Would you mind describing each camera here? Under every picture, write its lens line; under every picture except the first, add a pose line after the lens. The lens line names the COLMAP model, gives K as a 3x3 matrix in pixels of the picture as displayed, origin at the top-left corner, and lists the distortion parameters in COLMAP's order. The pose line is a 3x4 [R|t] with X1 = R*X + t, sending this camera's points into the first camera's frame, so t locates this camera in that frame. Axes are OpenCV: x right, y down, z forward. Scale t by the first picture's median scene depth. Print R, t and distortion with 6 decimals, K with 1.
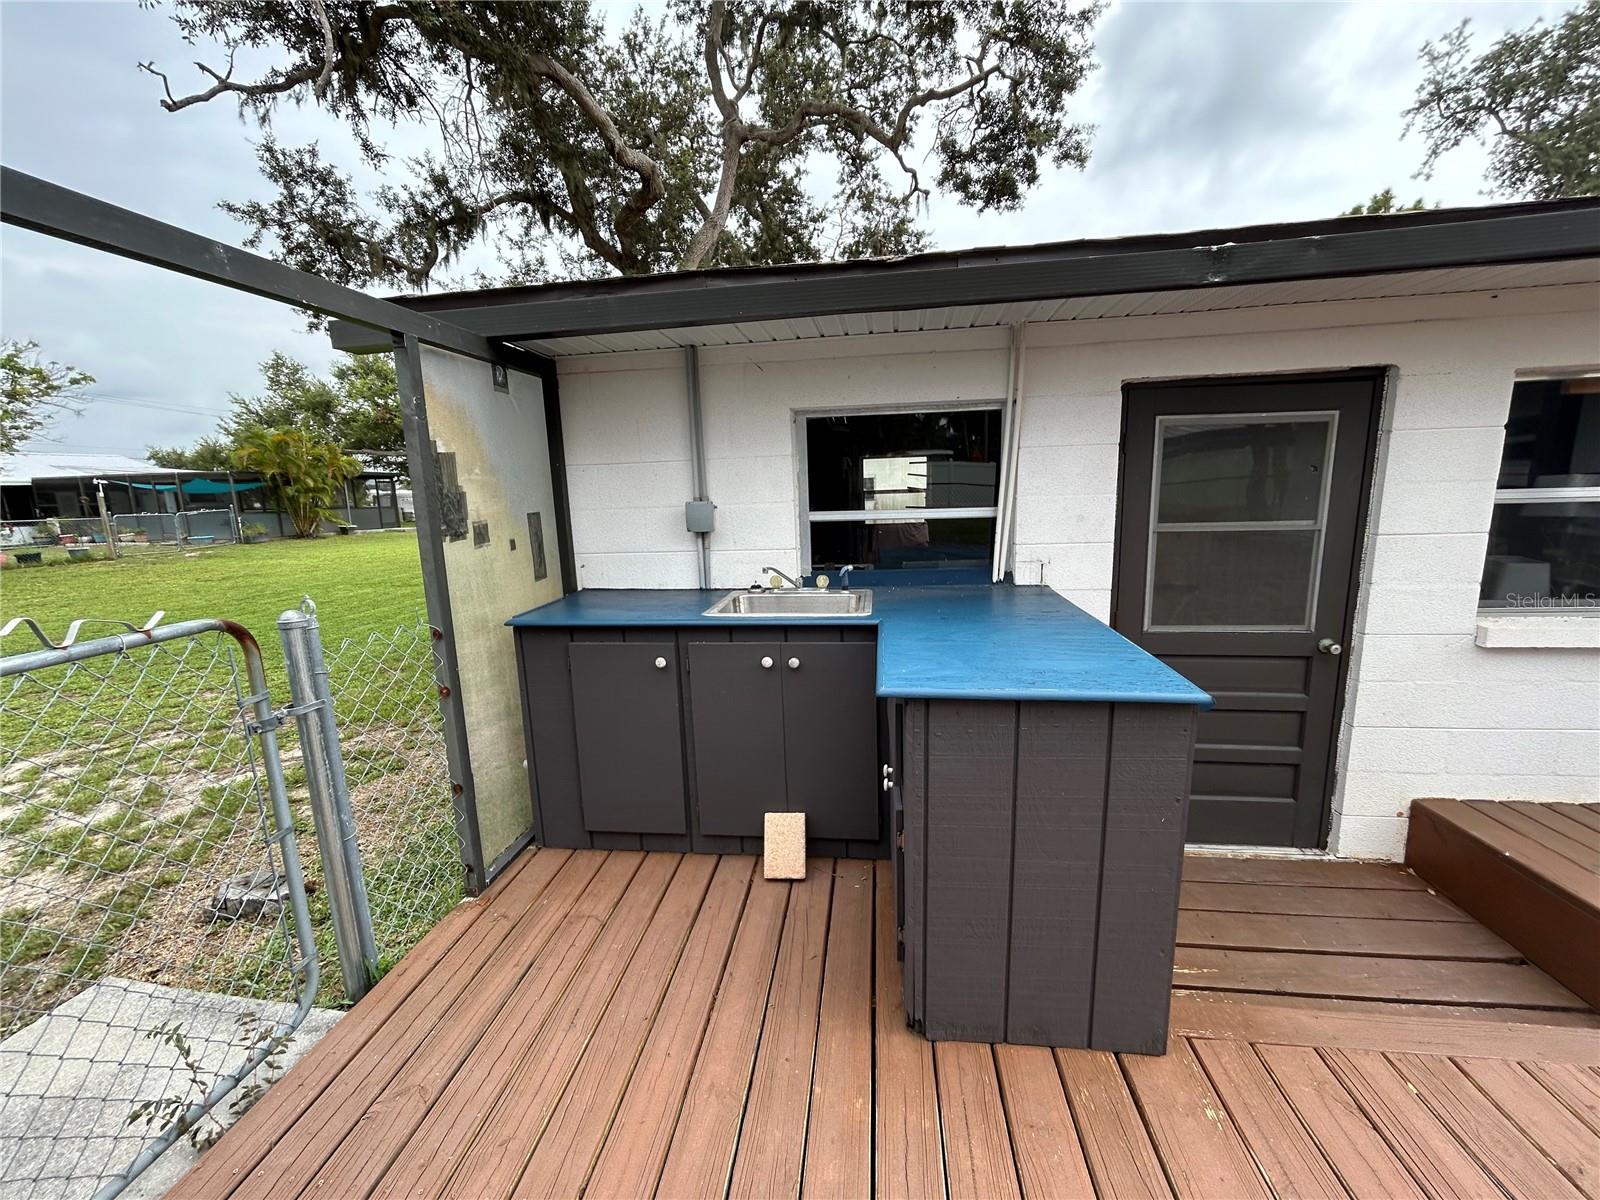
lens RADIAL K [[650.3, 0, 801.1], [0, 650.3, 596.9], [0, 0, 1]] dist [0.001413, 0.000267]
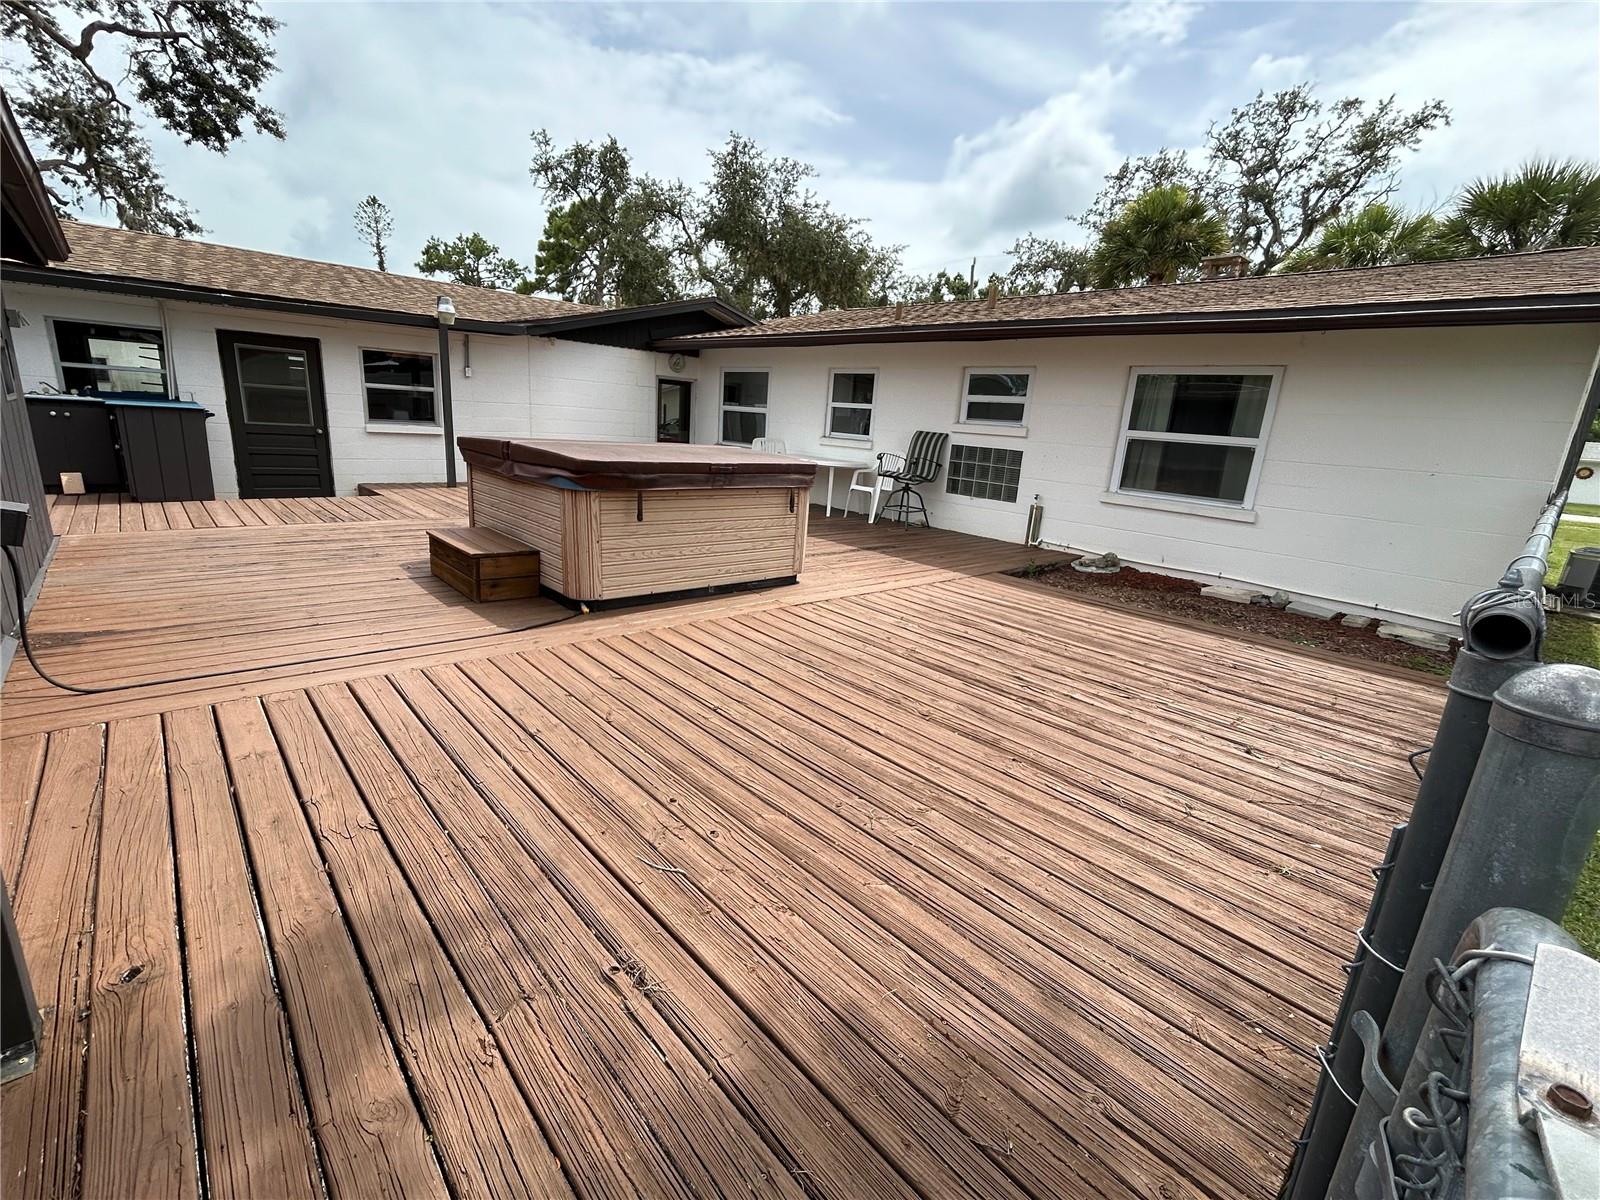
lens RADIAL K [[705.9, 0, 800.0], [0, 705.9, 600.0], [0, 0, 1]] dist [0.003798, 0.000203]
pose [[0.650753, -0.118255, 0.750024, -0.296081], [0.044792, 0.992056, 0.117552, 0.585991], [-0.757967, -0.042902, 0.650881, -2.948786]]
